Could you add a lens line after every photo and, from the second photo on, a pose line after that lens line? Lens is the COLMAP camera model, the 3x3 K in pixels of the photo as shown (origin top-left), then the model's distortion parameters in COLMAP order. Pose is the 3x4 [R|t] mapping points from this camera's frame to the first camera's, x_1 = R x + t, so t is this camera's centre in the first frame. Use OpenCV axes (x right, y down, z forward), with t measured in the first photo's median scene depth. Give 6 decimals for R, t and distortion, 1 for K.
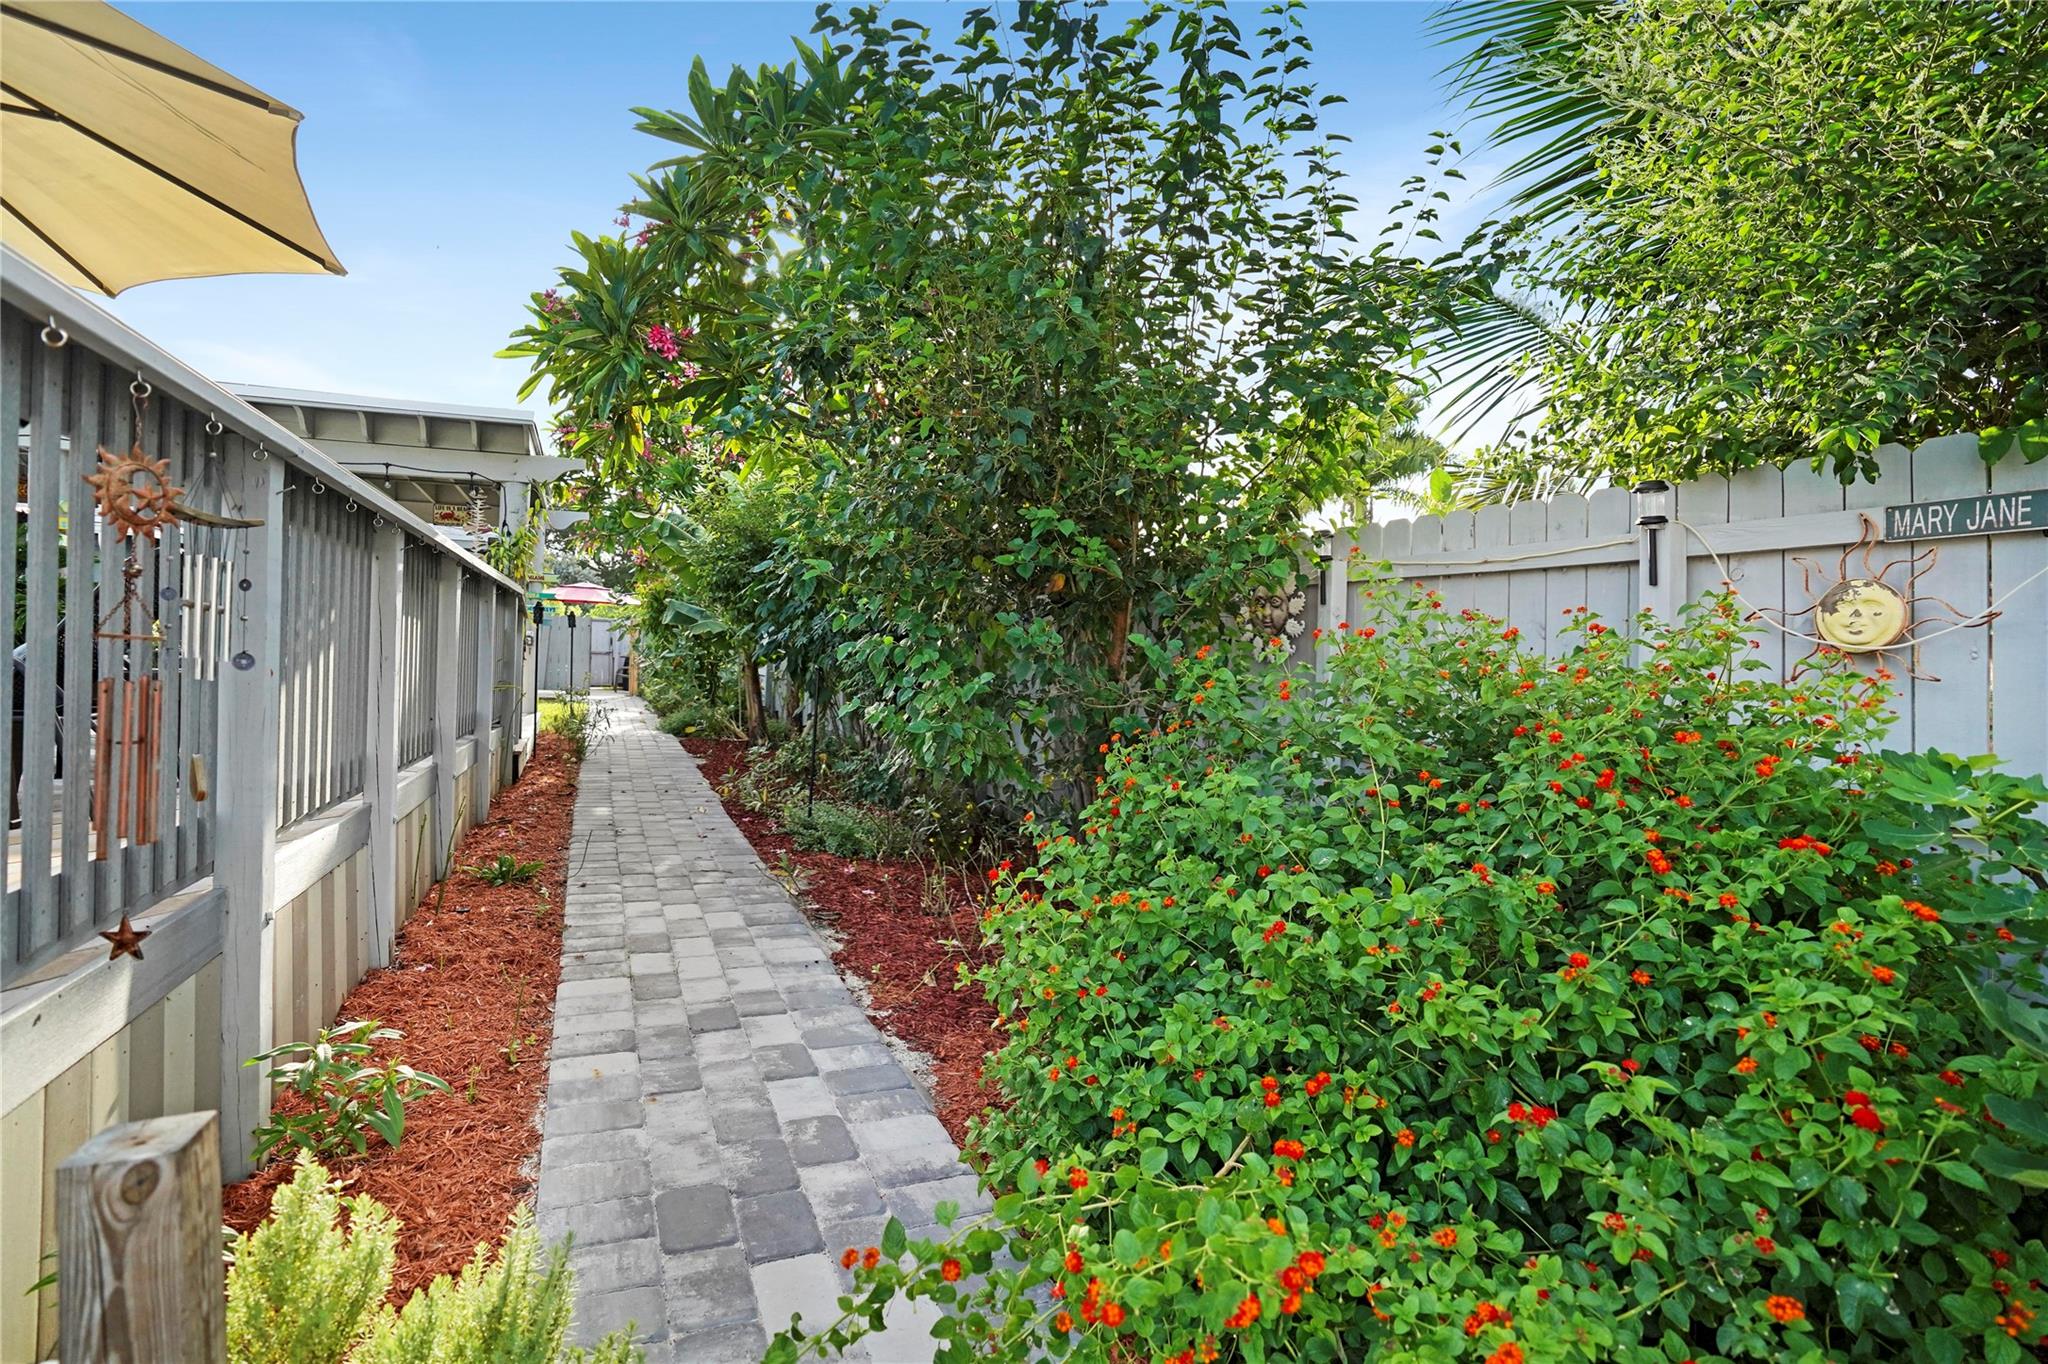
lens RADIAL K [[947.6, 0, 1026.5], [0, 947.6, 614.1], [0, 0, 1]] dist [-0.067399, 0.021056]
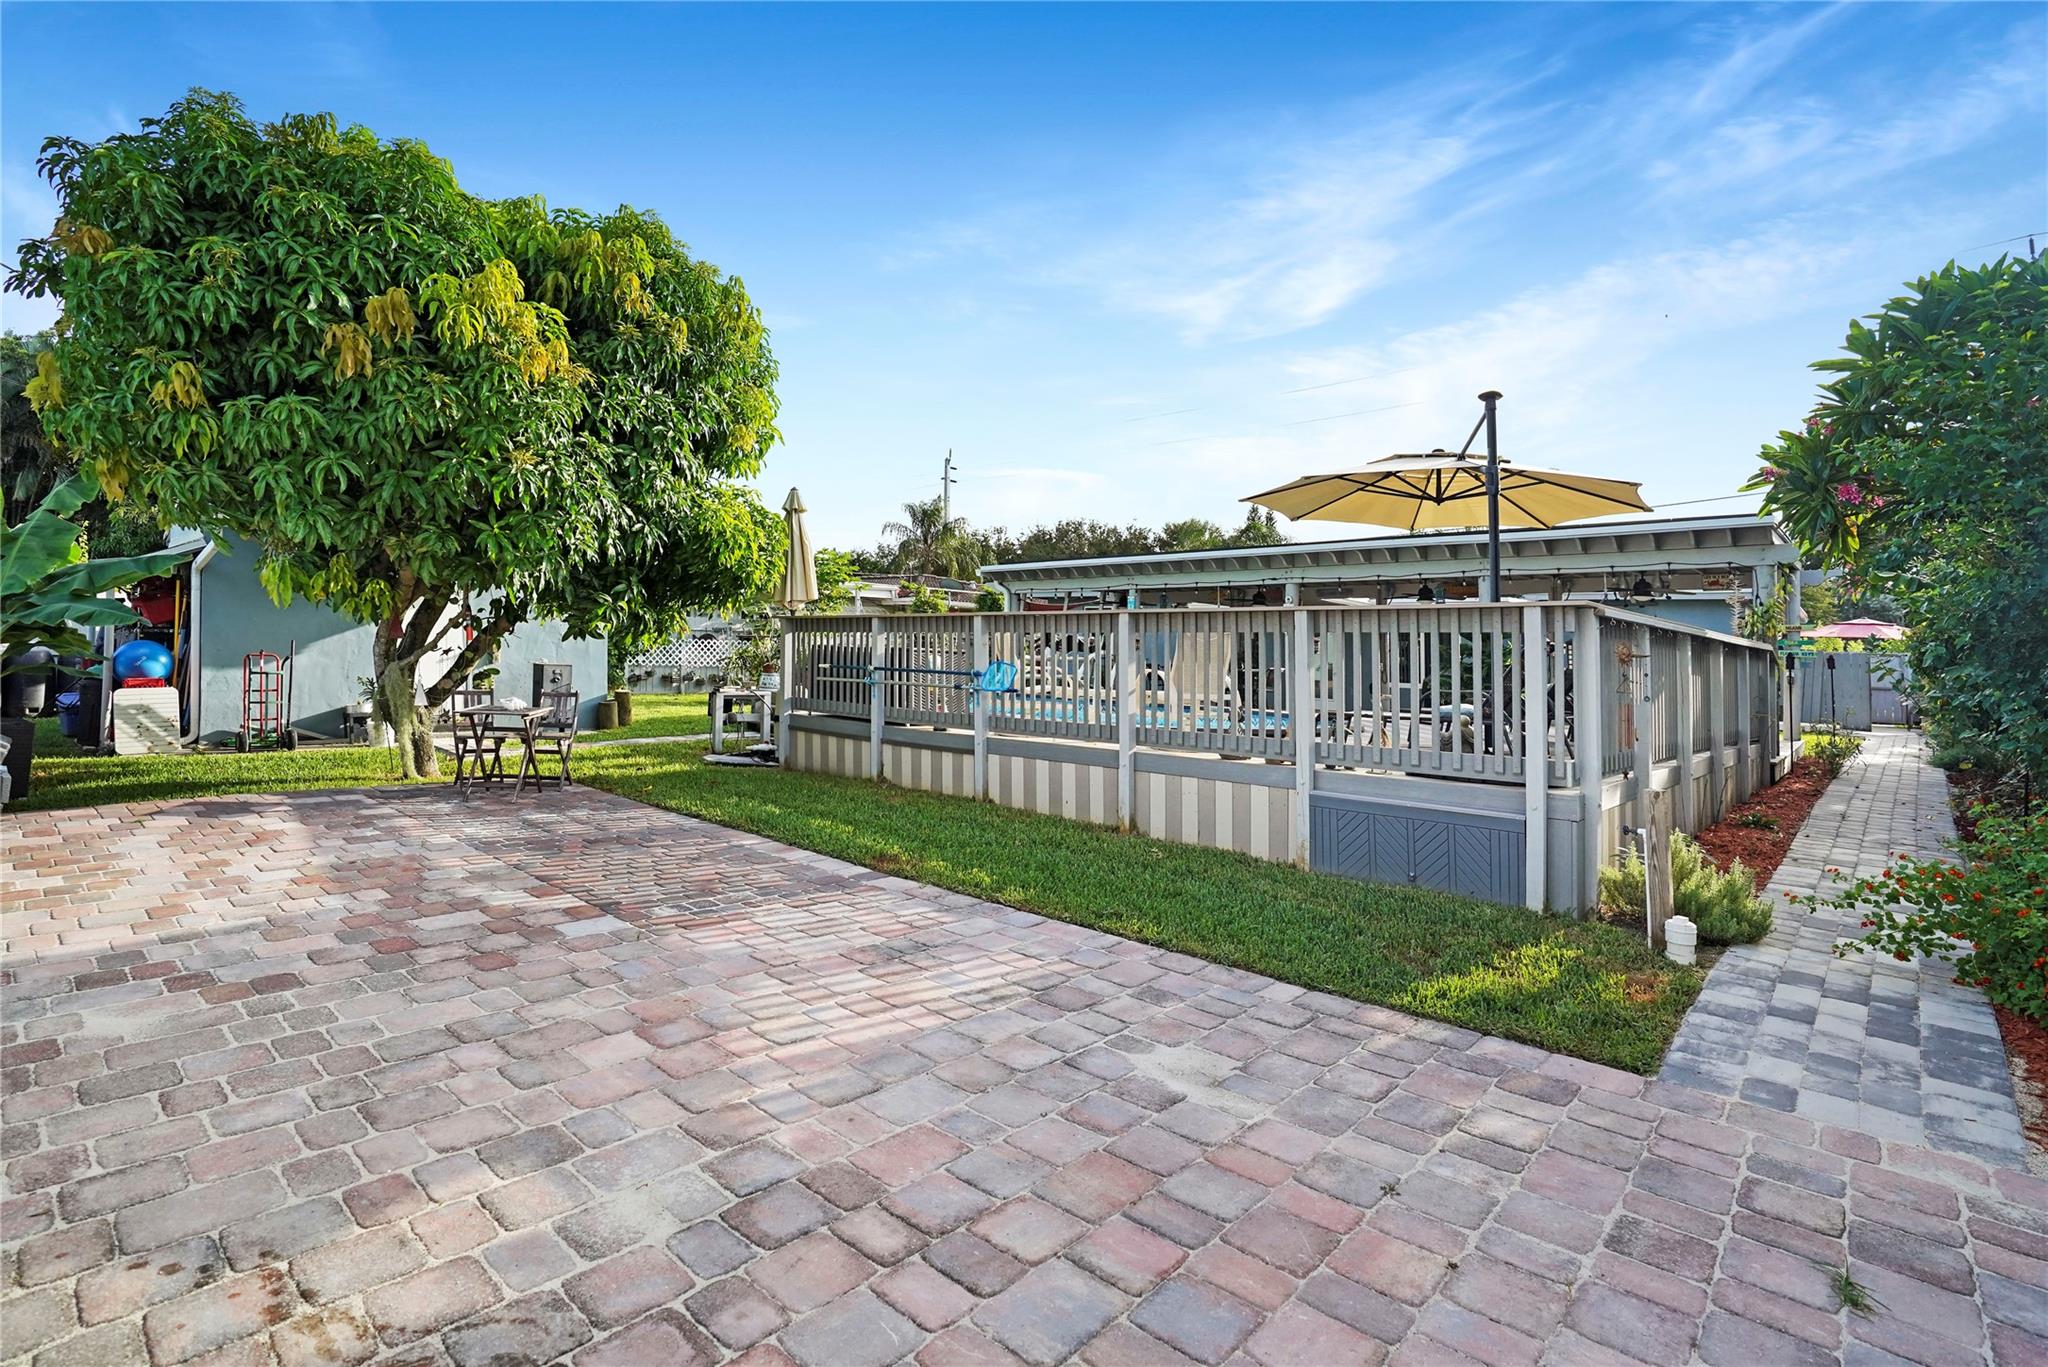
lens RADIAL K [[987.5, 0, 1029.9], [0, 987.5, 635.6], [0, 0, 1]] dist [-0.021591, 0.000310]
pose [[0.386491, -0.040786, -0.921391, 0.416670], [0.031221, 0.999028, -0.031127, -0.035964], [0.921764, -0.016736, 0.387389, -0.655769]]
